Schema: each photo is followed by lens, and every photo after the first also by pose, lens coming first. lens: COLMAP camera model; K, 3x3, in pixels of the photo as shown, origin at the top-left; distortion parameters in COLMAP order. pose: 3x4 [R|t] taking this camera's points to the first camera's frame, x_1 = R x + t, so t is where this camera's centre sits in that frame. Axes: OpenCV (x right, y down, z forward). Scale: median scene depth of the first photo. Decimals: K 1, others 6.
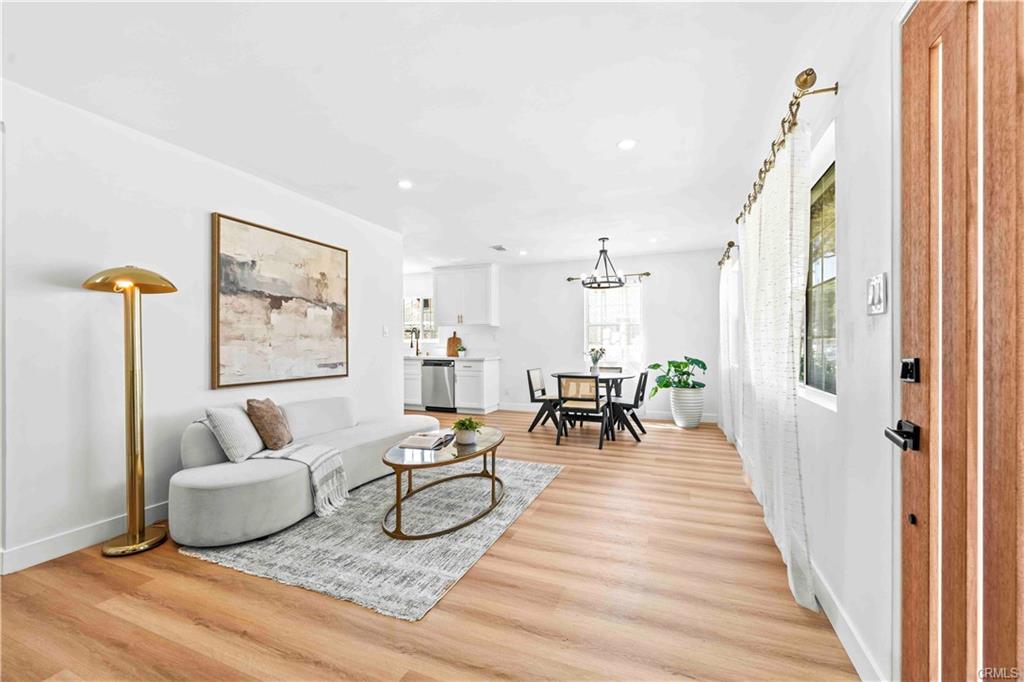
lens RADIAL K [[416.3, 0, 517.8], [0, 416.3, 344.5], [0, 0, 1]] dist [0.000043, -0.001320]
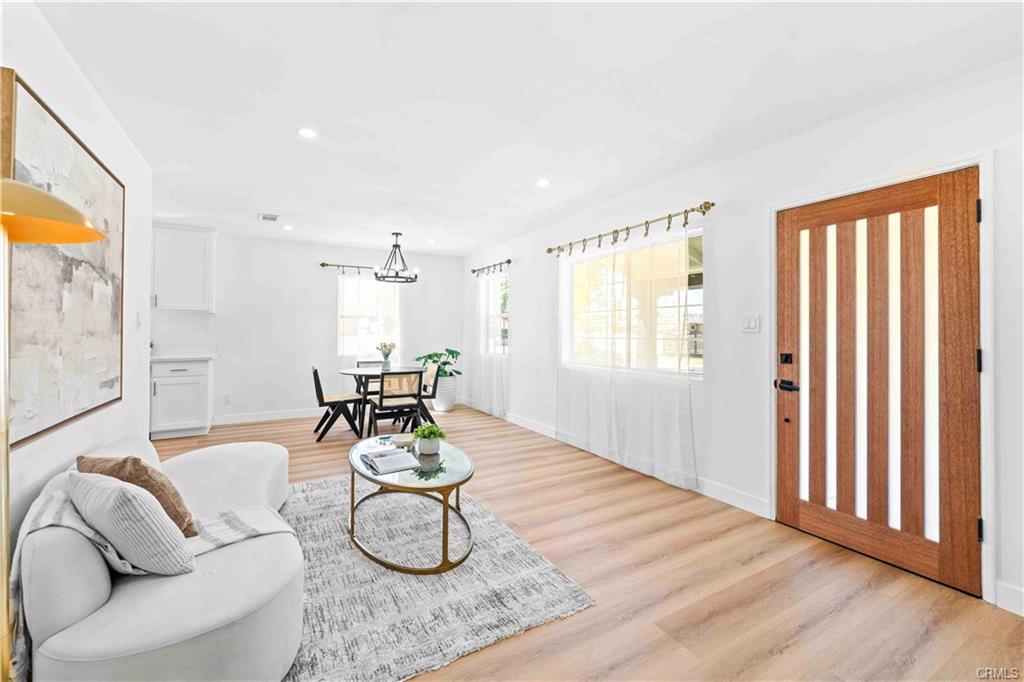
lens RADIAL K [[416.3, 0, 516.1], [0, 416.3, 326.1], [0, 0, 1]] dist [0.000043, -0.001320]
pose [[0.620262, 0.016838, 0.784214, -0.616304], [-0.005748, 0.999840, -0.016921, -0.024147], [-0.784374, 0.005988, 0.620260, 0.233012]]
